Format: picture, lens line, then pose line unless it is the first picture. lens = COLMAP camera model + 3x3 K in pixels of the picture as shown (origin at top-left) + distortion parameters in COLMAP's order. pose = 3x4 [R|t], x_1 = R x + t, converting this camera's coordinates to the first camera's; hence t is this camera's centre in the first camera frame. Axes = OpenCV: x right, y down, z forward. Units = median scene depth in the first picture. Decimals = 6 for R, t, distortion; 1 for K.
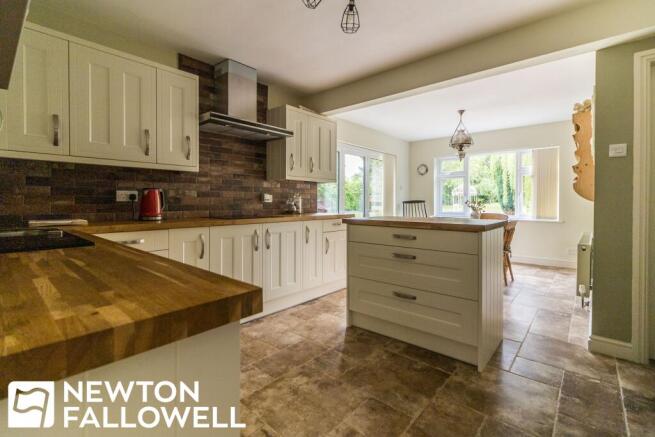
lens RADIAL K [[301.2, 0, 326.4], [0, 301.2, 204.0], [0, 0, 1]] dist [-0.001471, 0.000086]
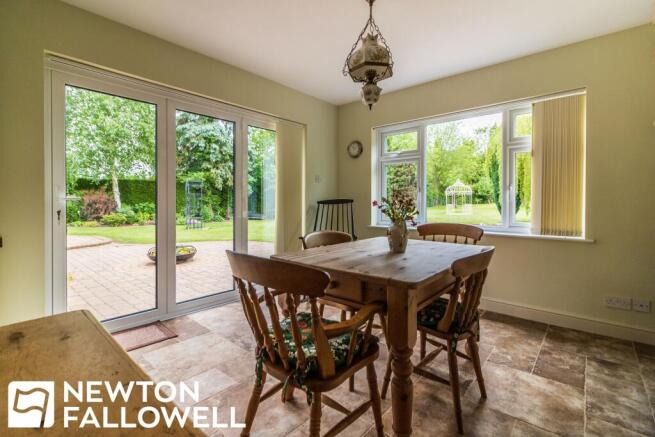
lens RADIAL K [[301.2, 0, 327.3], [0, 301.2, 204.8], [0, 0, 1]] dist [-0.001471, 0.000086]
pose [[0.999999, -0.000089, 0.001128, 0.265897], [0.000086, 0.999996, 0.002651, -0.002498], [-0.001128, -0.002651, 0.999996, 0.388642]]
